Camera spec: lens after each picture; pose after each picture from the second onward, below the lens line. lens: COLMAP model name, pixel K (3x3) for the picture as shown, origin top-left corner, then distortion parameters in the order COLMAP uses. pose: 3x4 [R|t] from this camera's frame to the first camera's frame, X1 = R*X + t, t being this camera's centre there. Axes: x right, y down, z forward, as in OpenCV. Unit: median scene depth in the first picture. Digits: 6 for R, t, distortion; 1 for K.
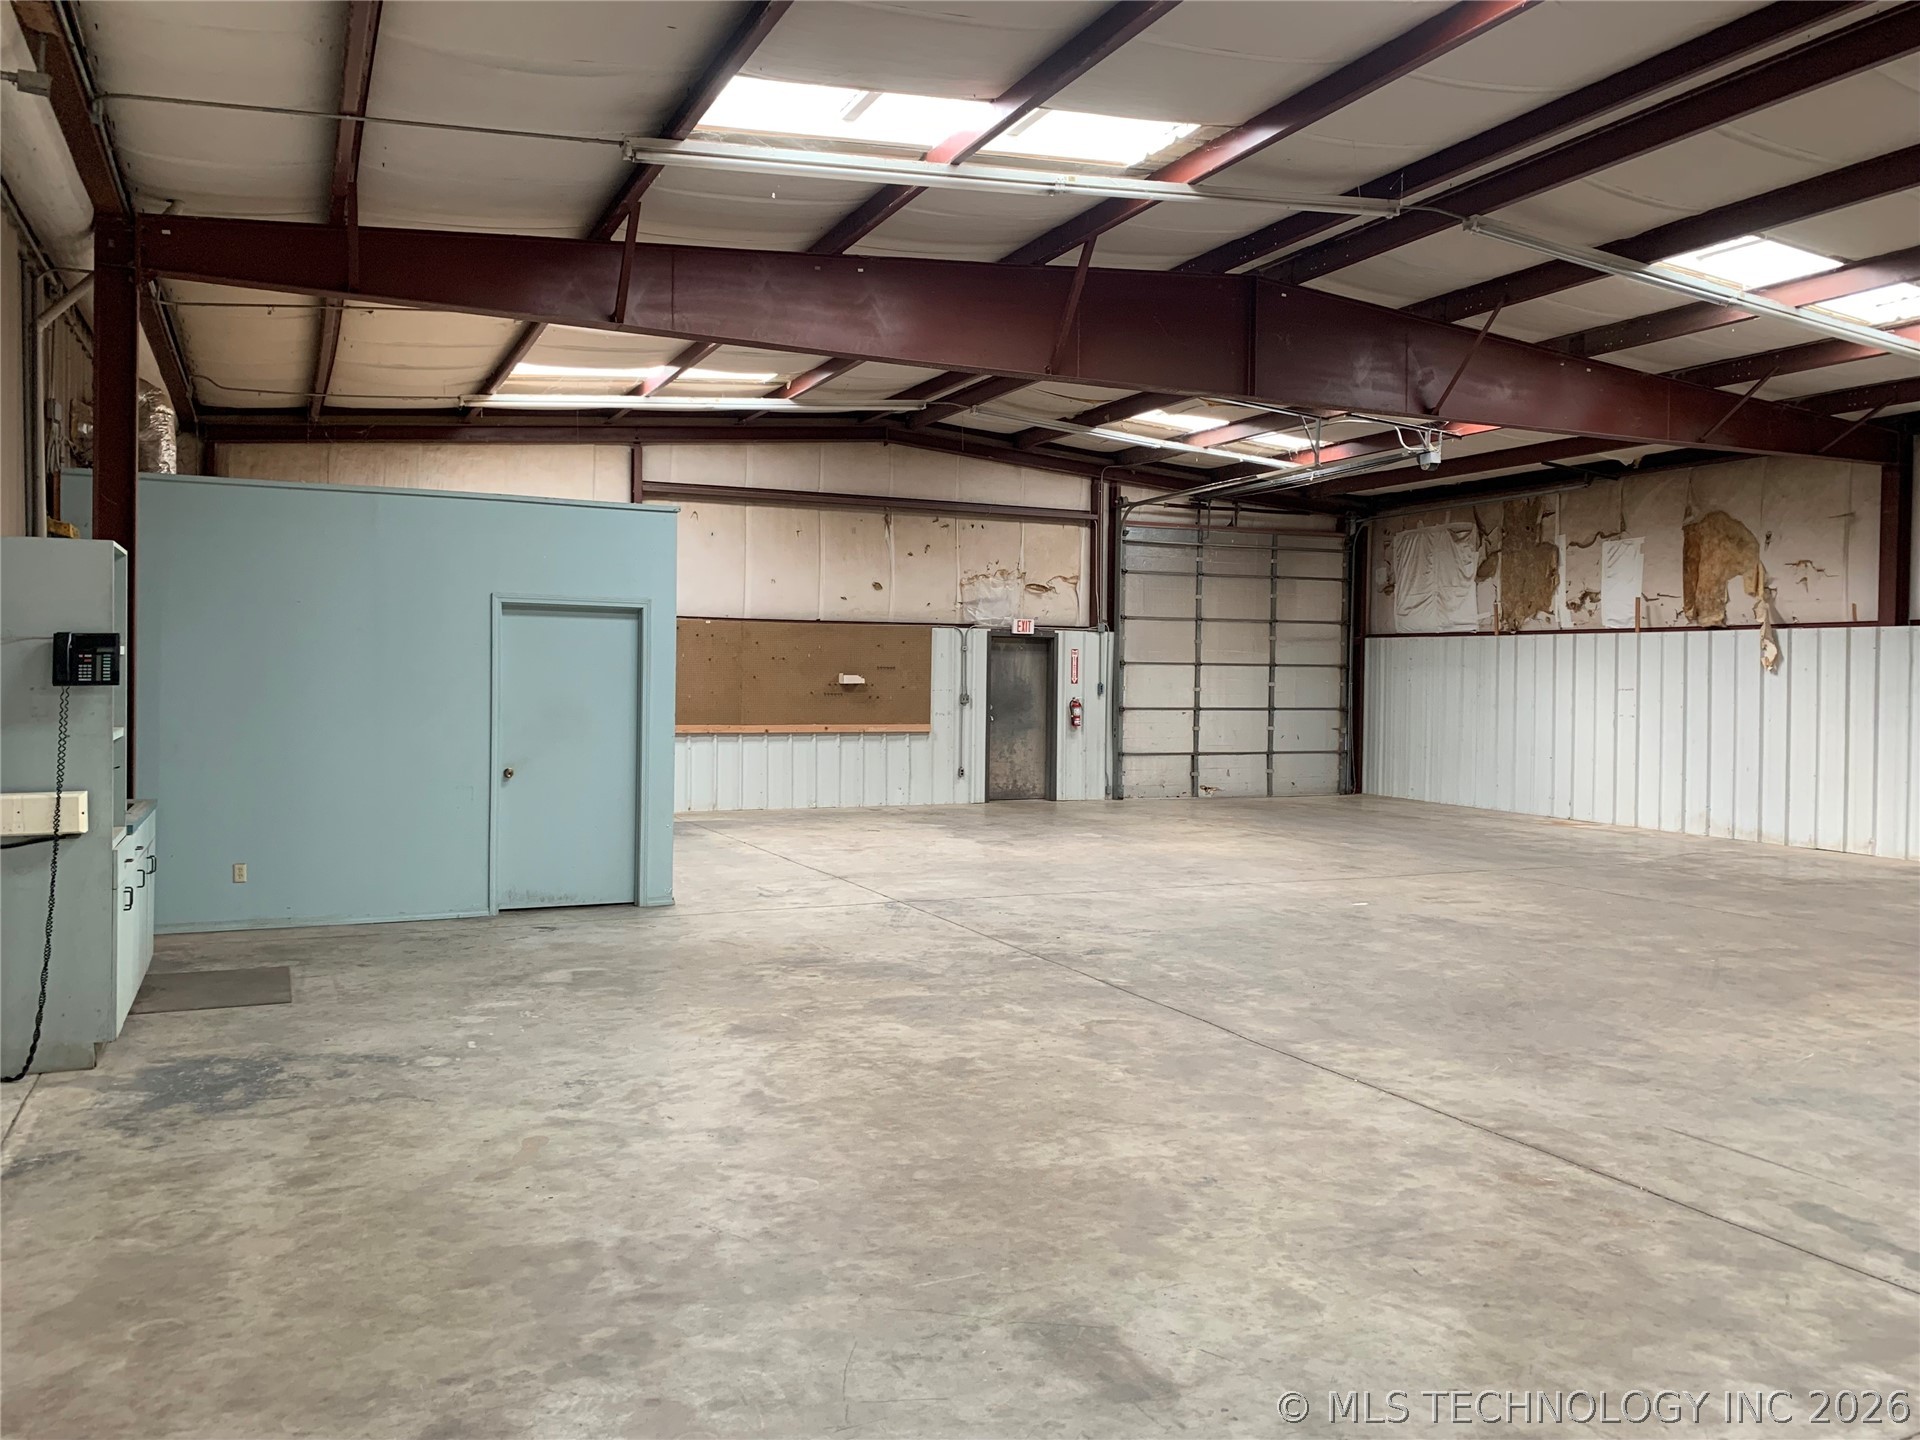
lens RADIAL K [[1466.6, 0, 960.0], [0, 1466.6, 720.0], [0, 0, 1]] dist [0.004923, 0.002735]
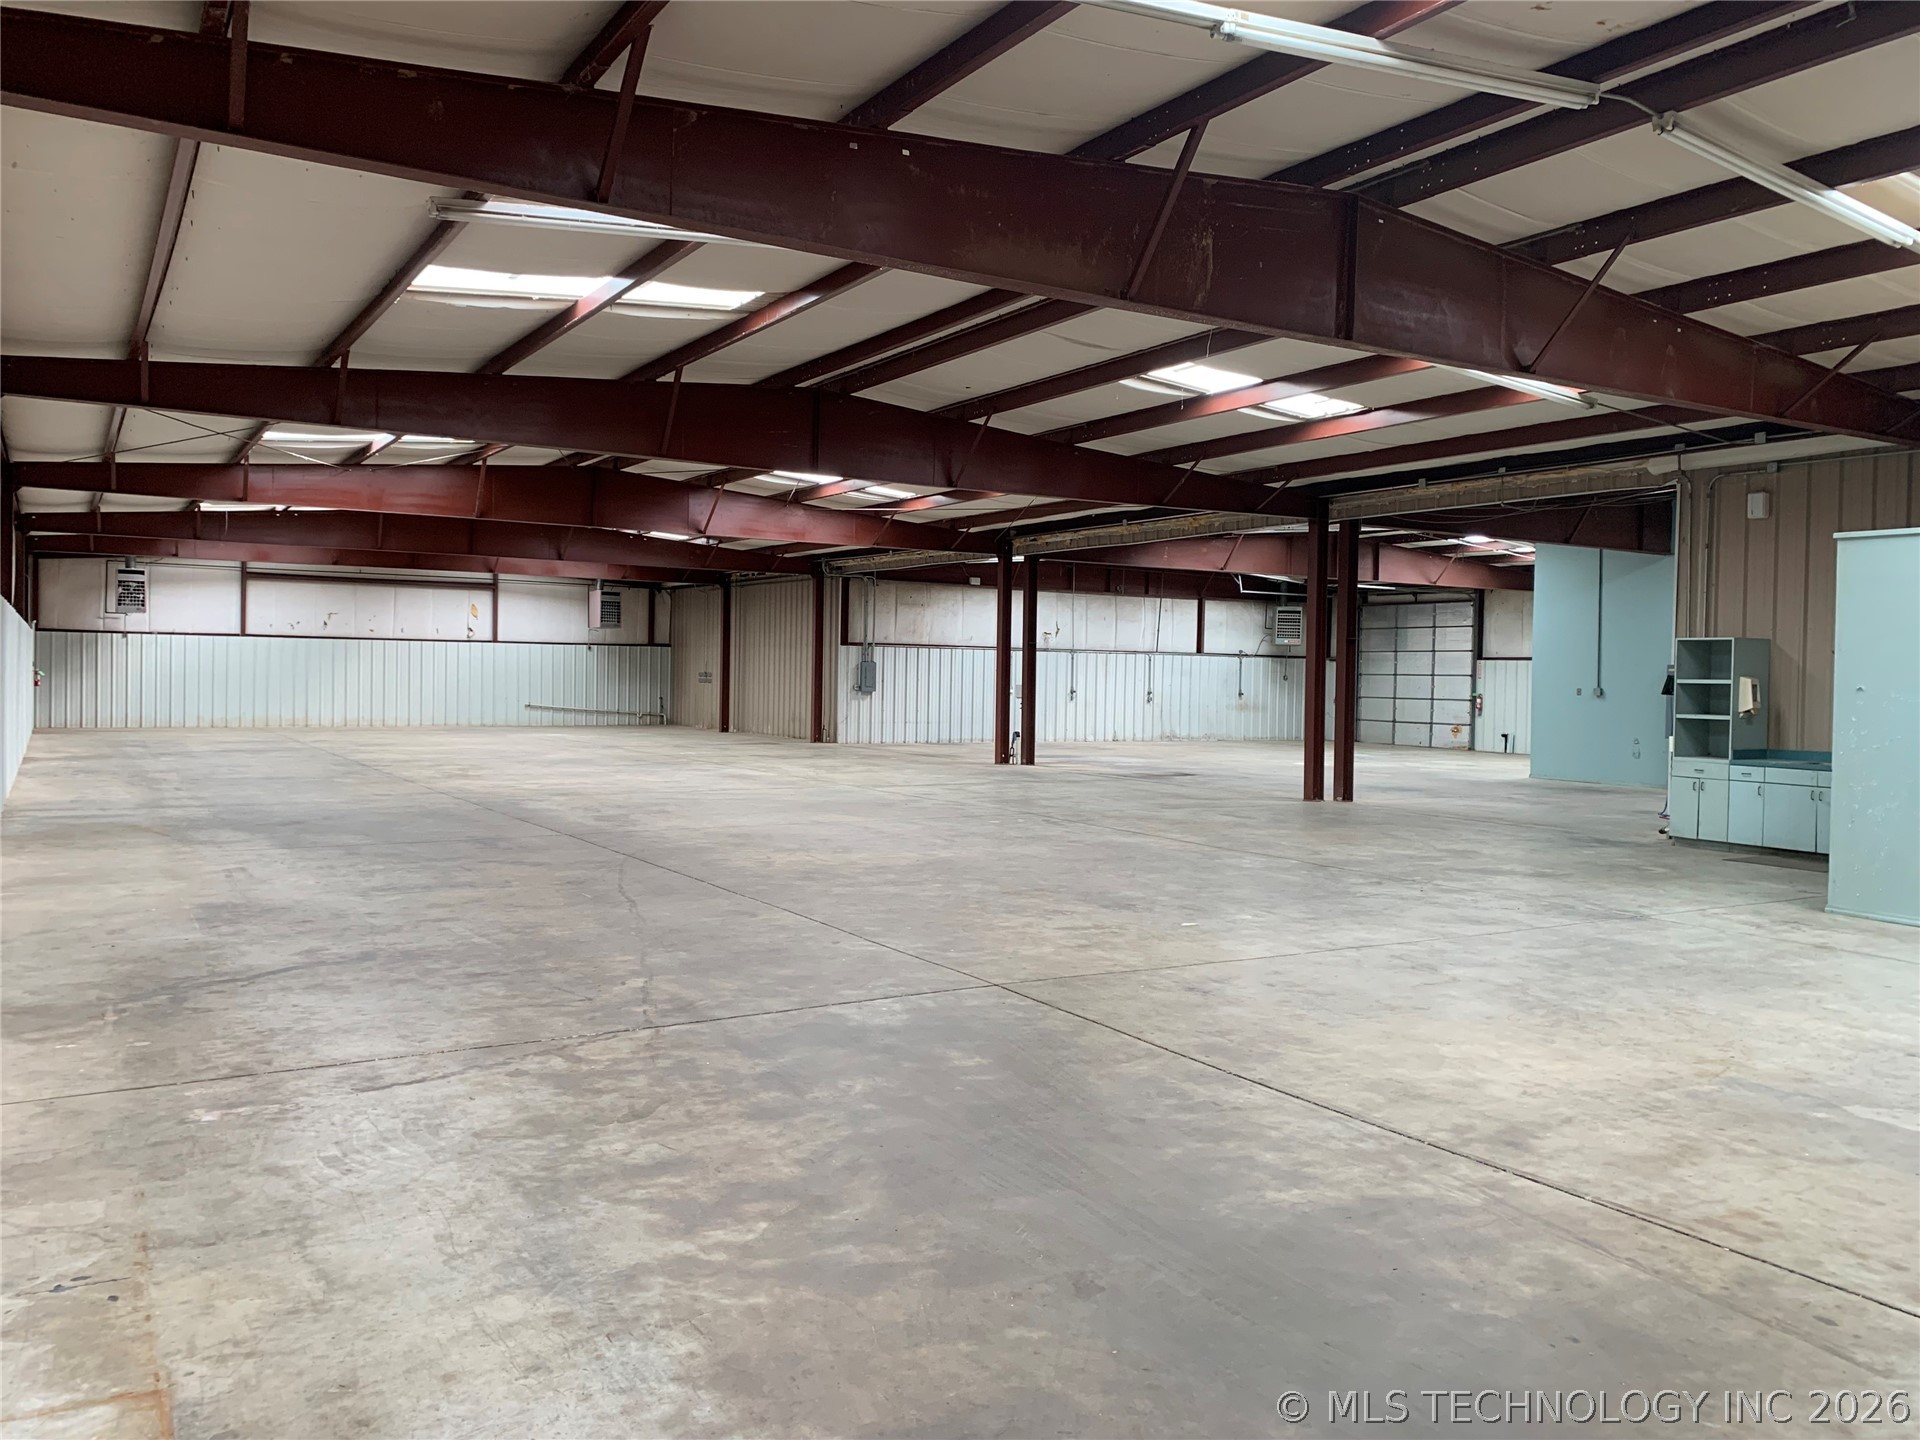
lens RADIAL K [[1466.6, 0, 960.0], [0, 1466.6, 720.0], [0, 0, 1]] dist [0.004923, 0.002735]
pose [[0.990363, 0.003704, 0.138446, -0.142827], [-0.003092, 0.999984, -0.004631, 0.003740], [-0.138461, 0.004158, 0.990359, 0.208751]]
